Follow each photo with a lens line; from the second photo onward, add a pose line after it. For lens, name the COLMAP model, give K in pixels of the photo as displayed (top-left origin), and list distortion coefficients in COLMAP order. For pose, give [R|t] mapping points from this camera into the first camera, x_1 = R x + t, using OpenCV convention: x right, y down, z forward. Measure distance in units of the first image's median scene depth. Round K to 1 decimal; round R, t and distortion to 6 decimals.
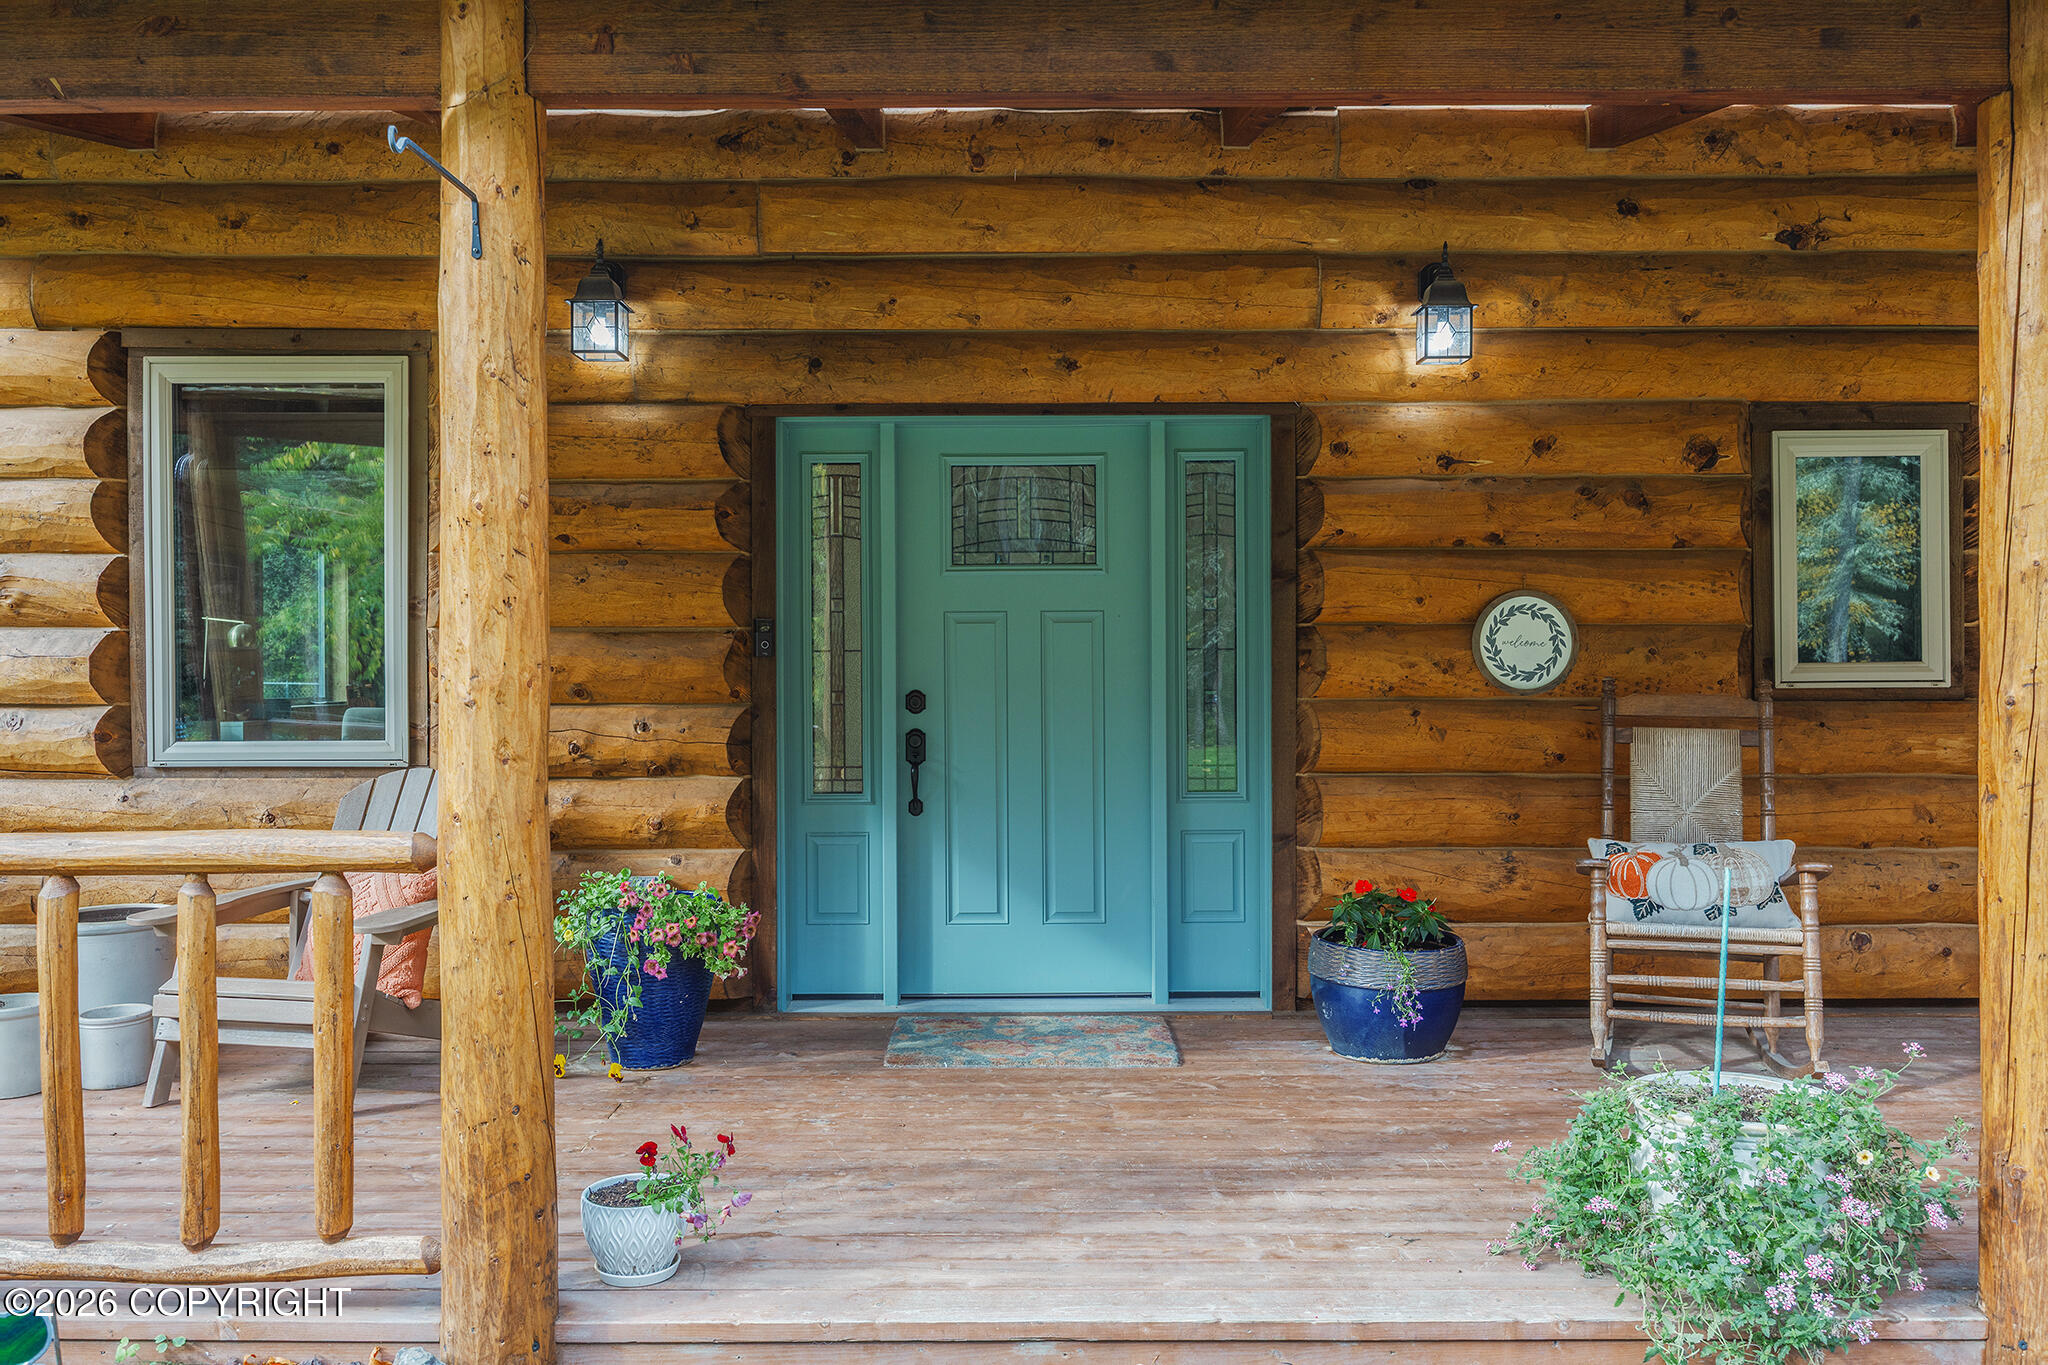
lens RADIAL K [[860.0, 0, 1015.6], [0, 860.0, 675.4], [0, 0, 1]] dist [-0.017705, -0.000478]
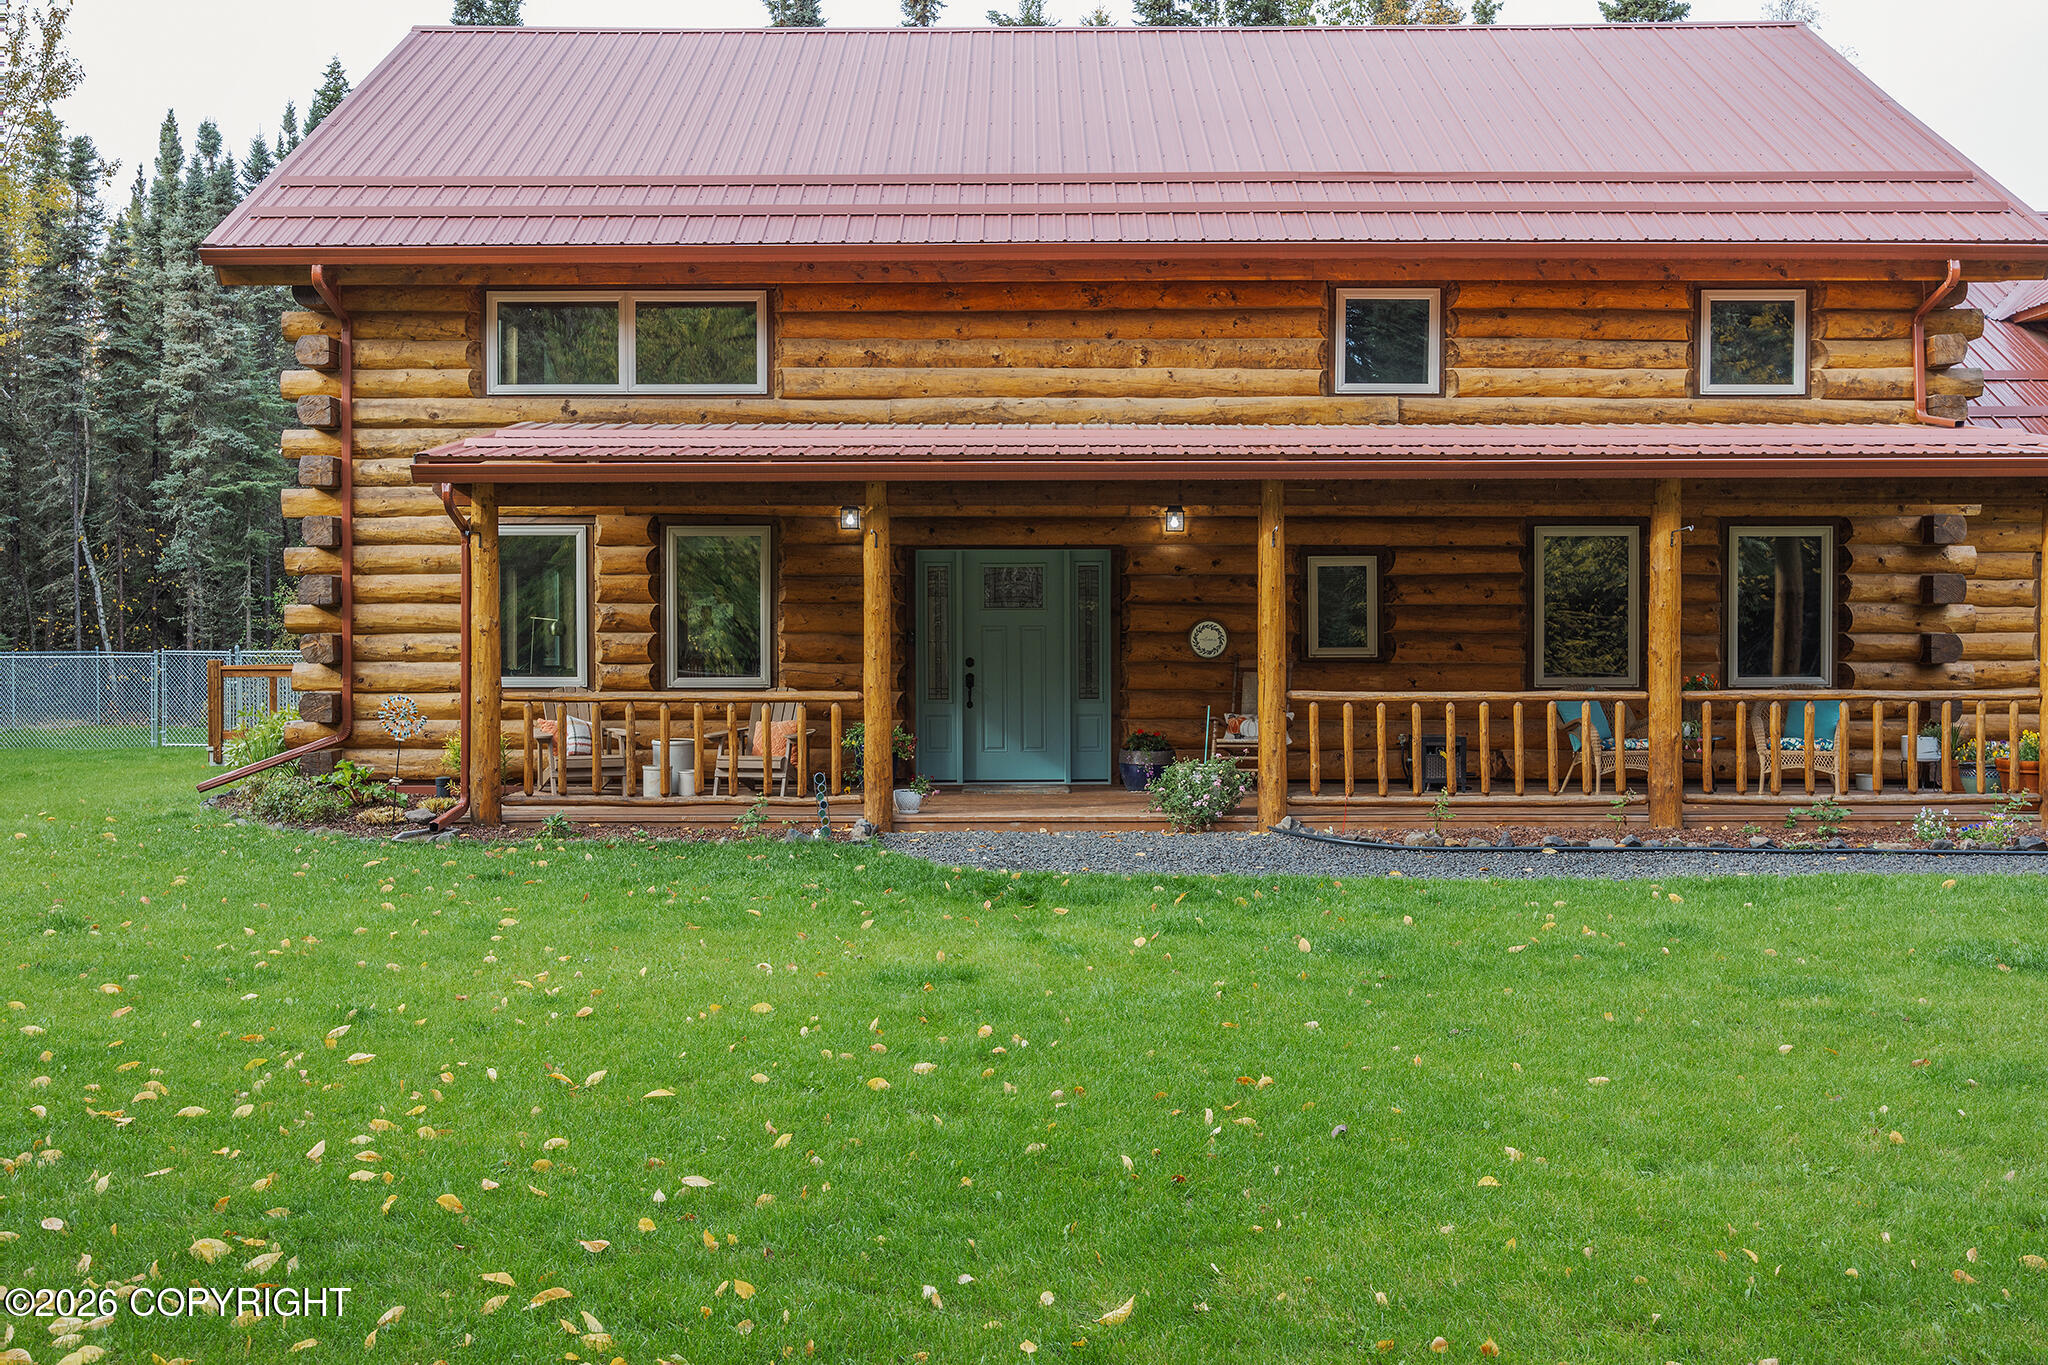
lens RADIAL K [[1891.8, 0, 1027.8], [0, 1891.8, 672.8], [0, 0, 1]] dist [-0.016701, 0.000000]
pose [[0.999982, 0.001469, 0.005830, 0.020157], [-0.001481, 0.999997, 0.002053, 0.050517], [-0.005827, -0.002061, 0.999981, -4.654785]]
